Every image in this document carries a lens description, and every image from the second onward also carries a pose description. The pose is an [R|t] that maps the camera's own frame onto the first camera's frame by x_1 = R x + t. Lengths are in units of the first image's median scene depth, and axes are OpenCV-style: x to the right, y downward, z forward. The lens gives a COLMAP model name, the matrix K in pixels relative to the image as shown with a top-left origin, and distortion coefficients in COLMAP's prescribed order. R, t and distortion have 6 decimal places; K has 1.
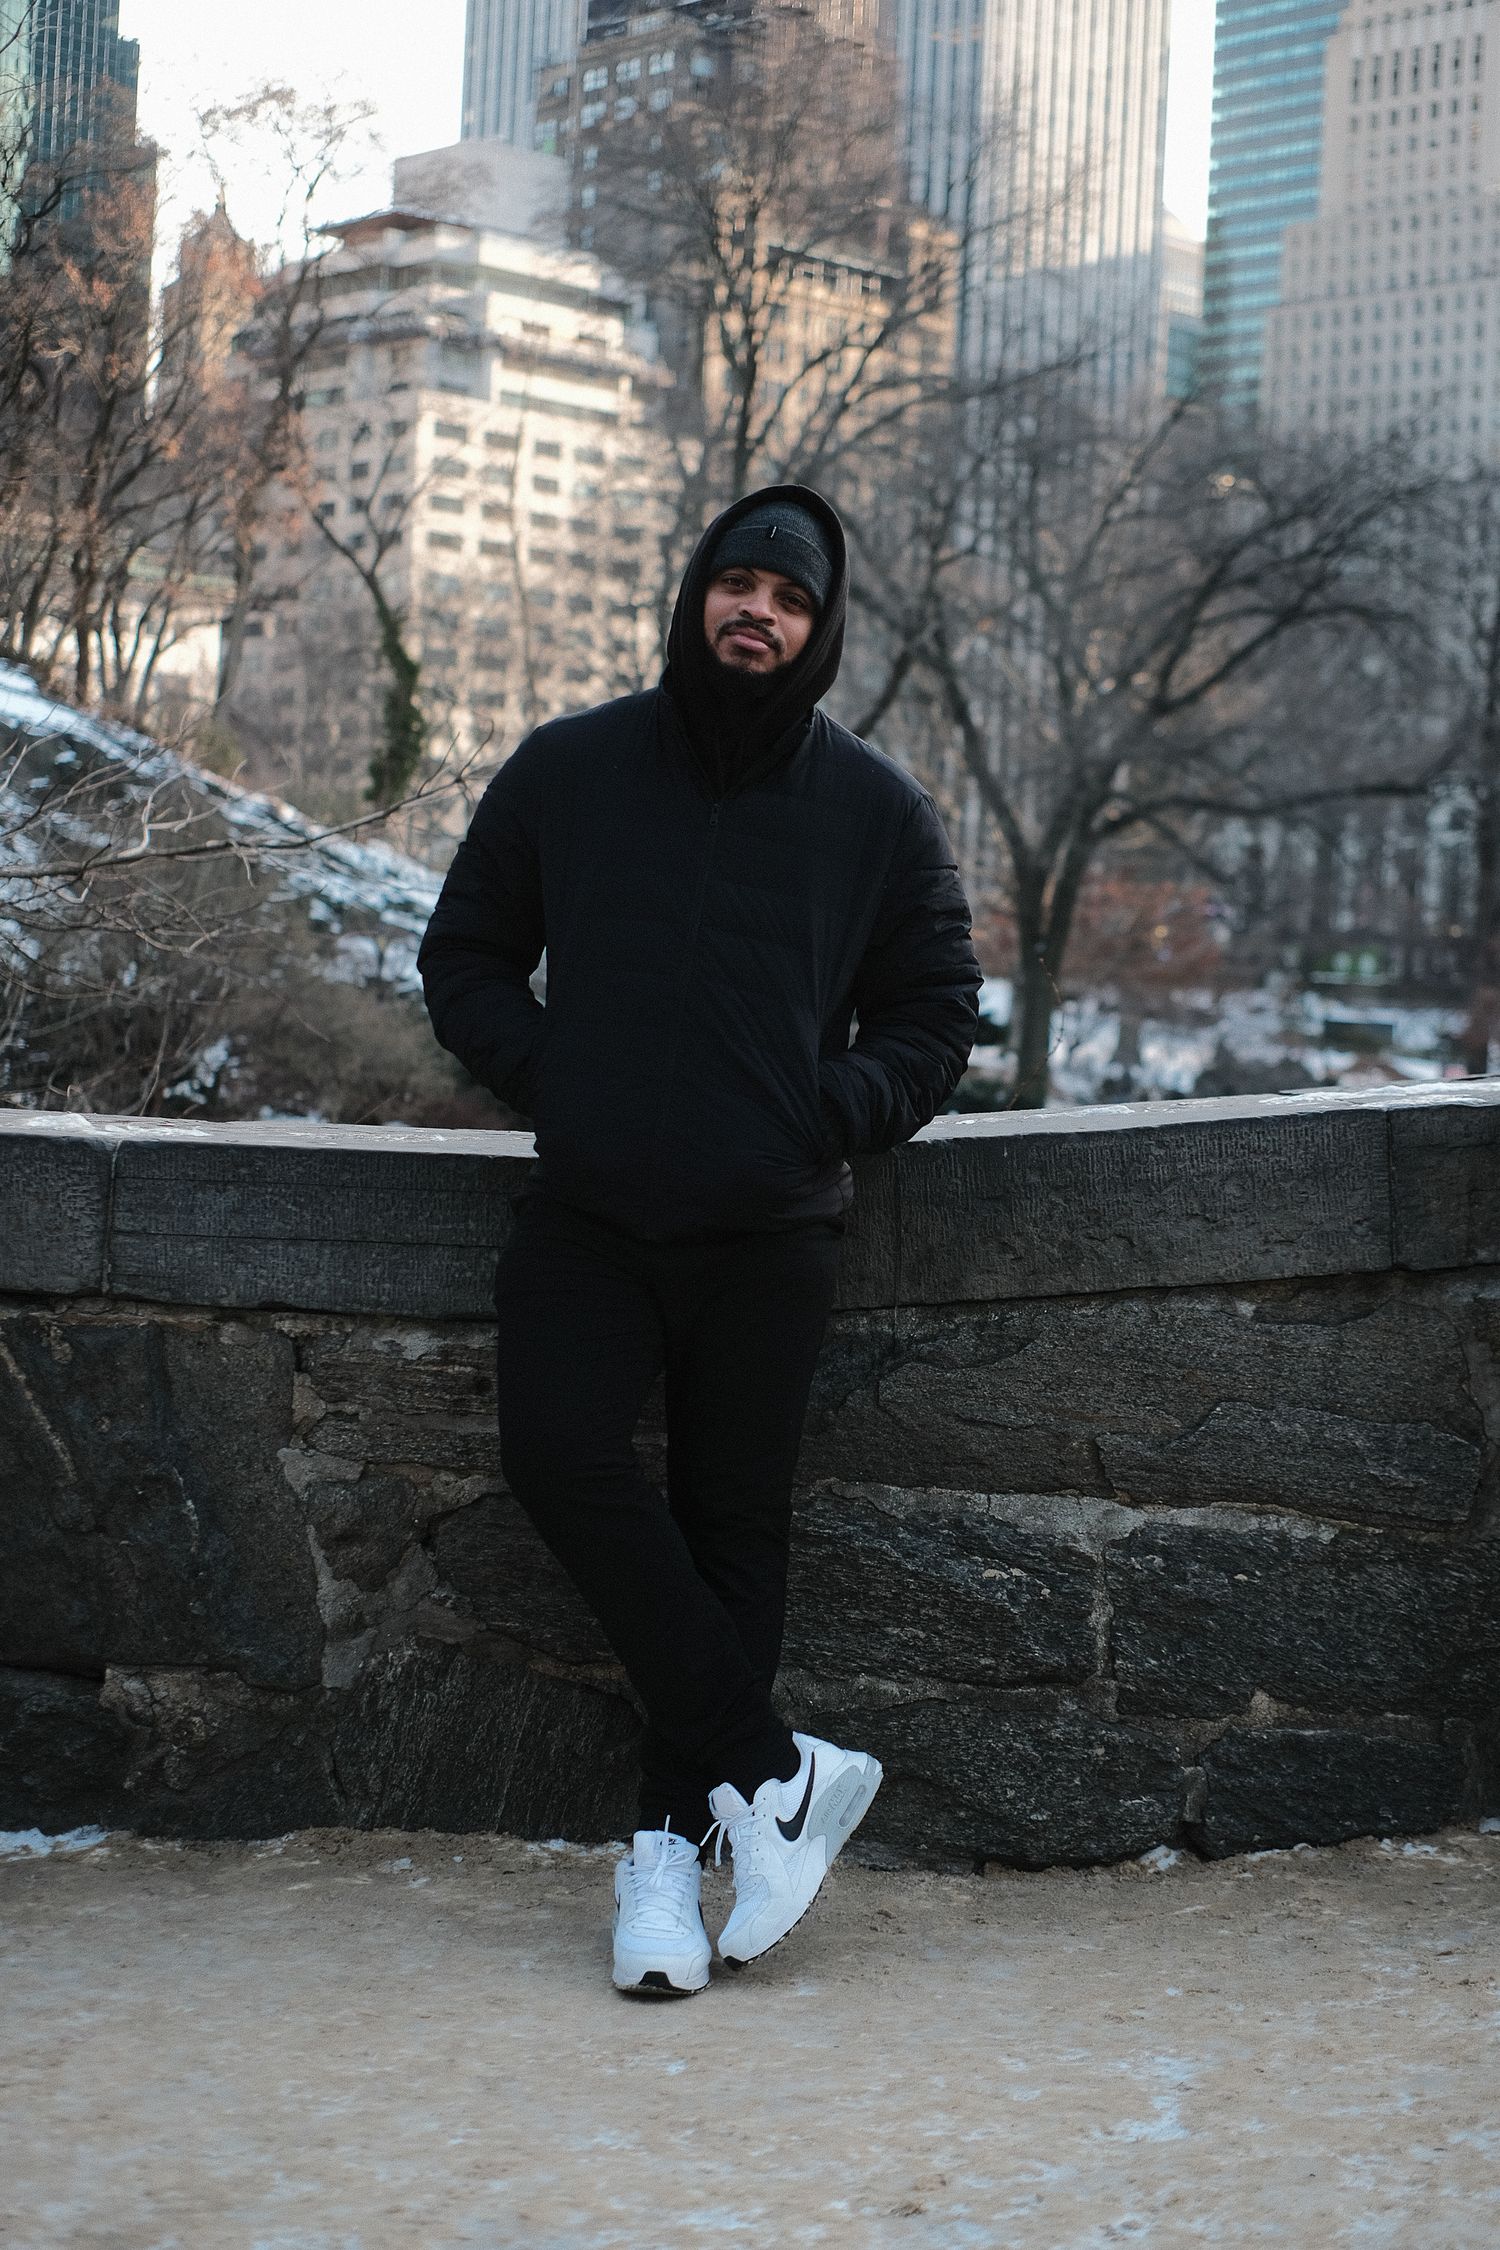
lens RADIAL K [[3390.0, 0, 761.2], [0, 3390.0, 1128.3], [0, 0, 1]] dist [-0.050110, 0.058903]
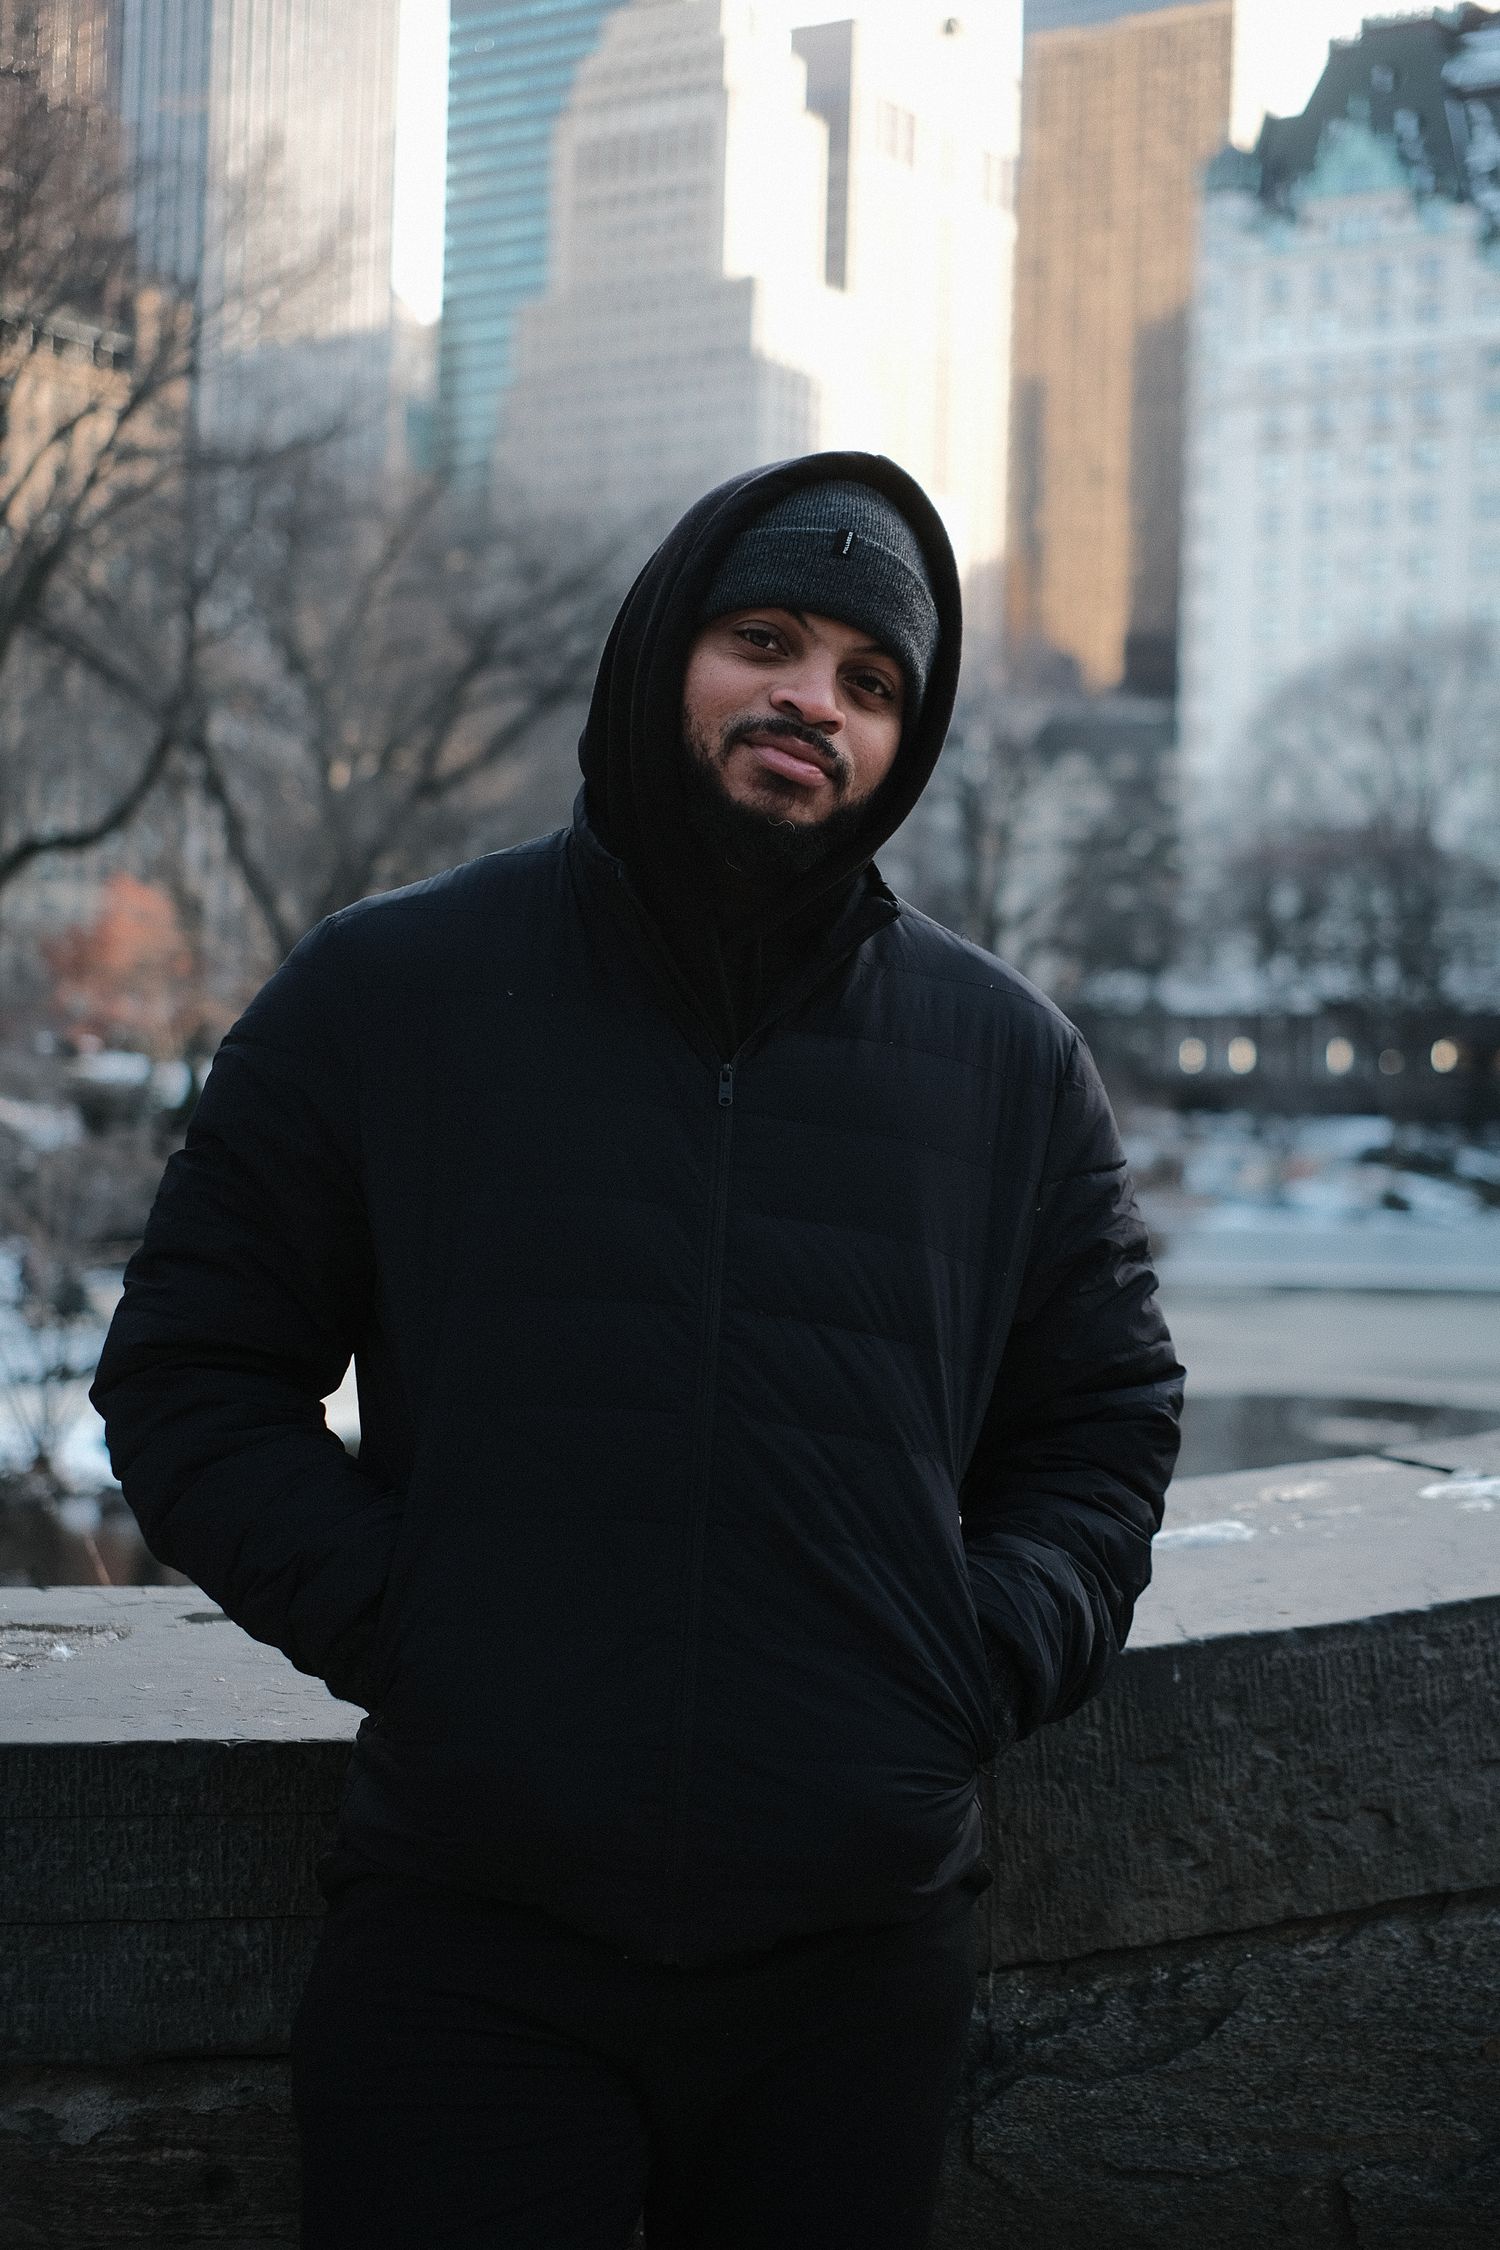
lens RADIAL K [[3379.5, 0, 750.0], [0, 3379.5, 1125.0], [0, 0, 1]] dist [-0.019161, -0.107429]
pose [[0.975235, -0.025607, 0.219683, -0.111733], [0.030739, 0.999328, -0.019972, -0.072238], [-0.219024, 0.026230, 0.975367, 0.477874]]
